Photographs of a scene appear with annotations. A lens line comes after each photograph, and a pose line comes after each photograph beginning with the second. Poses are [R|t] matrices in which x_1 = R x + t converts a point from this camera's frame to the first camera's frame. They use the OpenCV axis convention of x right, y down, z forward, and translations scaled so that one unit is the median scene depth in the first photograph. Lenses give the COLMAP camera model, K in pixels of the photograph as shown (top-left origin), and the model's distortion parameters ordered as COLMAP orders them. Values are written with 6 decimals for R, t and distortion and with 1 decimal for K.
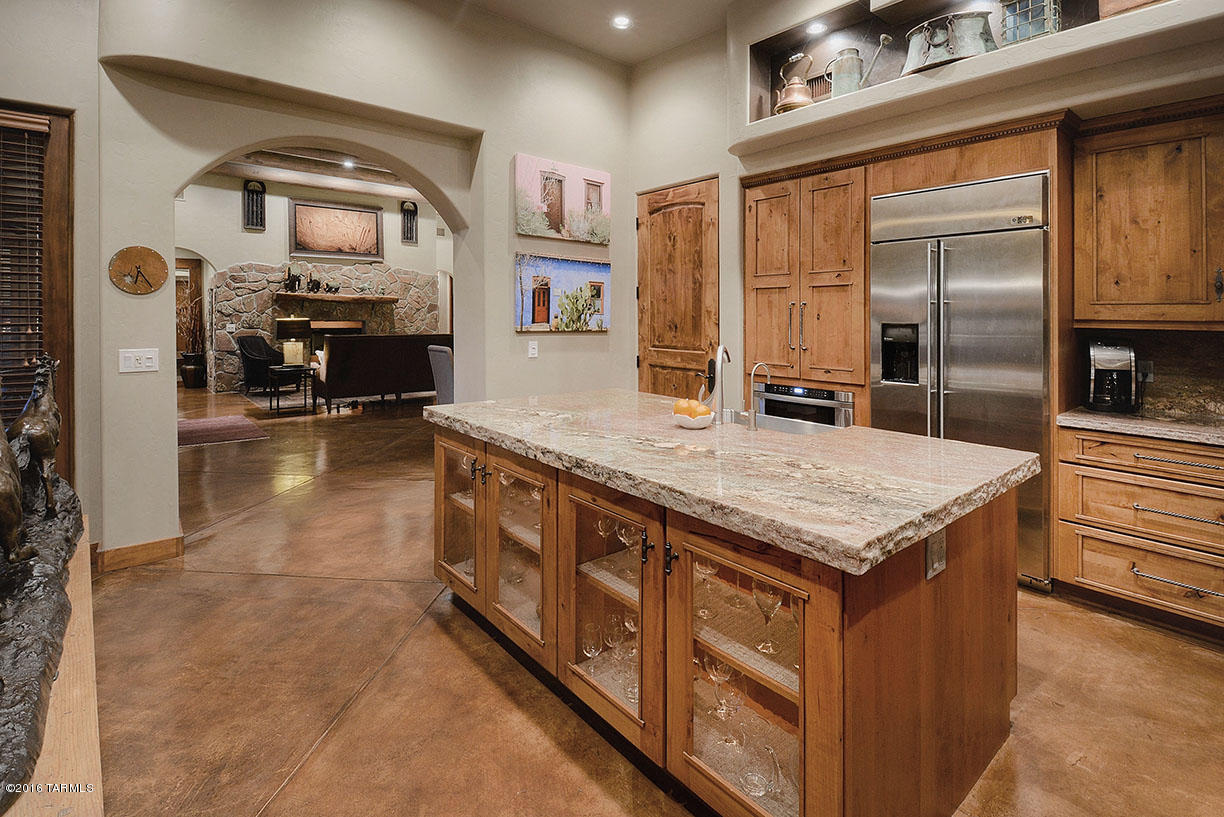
lens RADIAL K [[584.1, 0, 669.1], [0, 584.1, 324.1], [0, 0, 1]] dist [-0.001881, -0.007129]
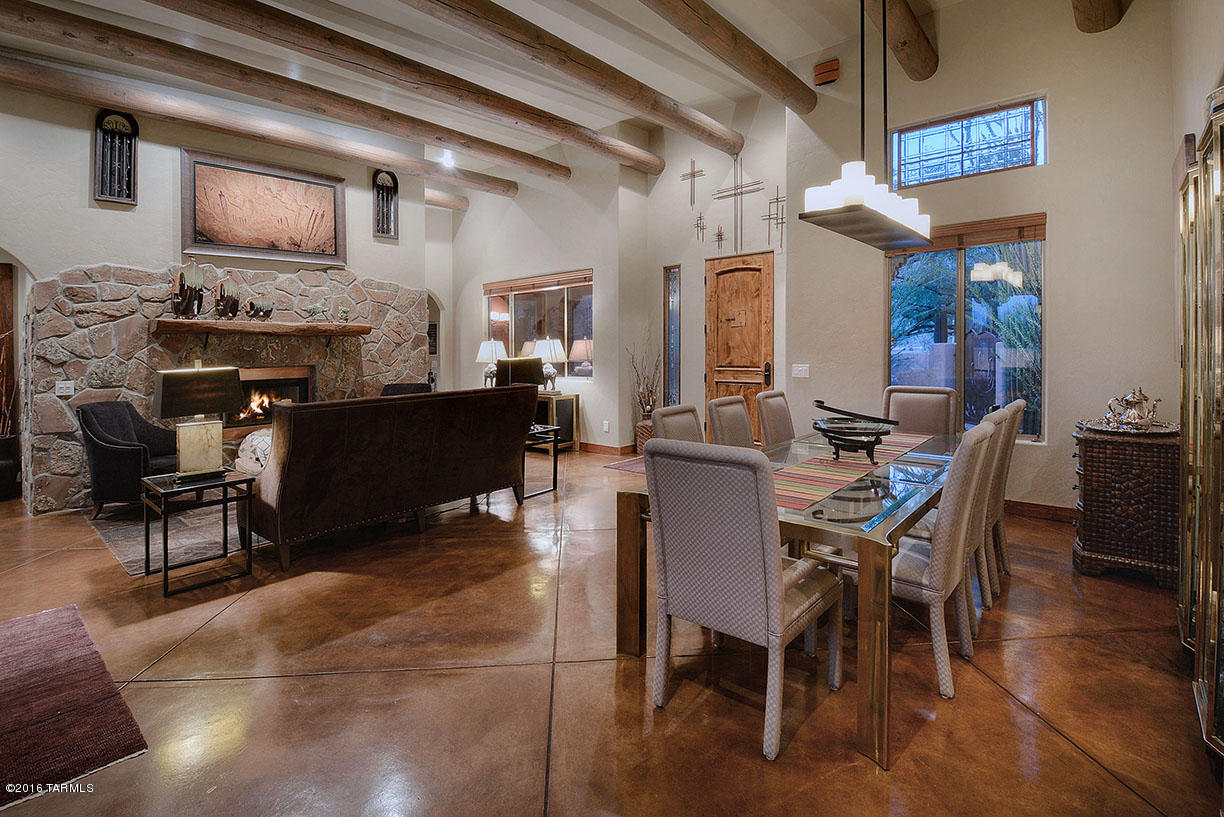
lens RADIAL K [[613.1, 0, 673.3], [0, 613.1, 326.0], [0, 0, 1]] dist [-0.013160, -0.007072]
pose [[0.992096, -0.023284, 0.123300, -0.261438], [0.028655, 0.998708, -0.041966, -0.010326], [-0.122164, 0.045168, 0.991482, 0.375661]]
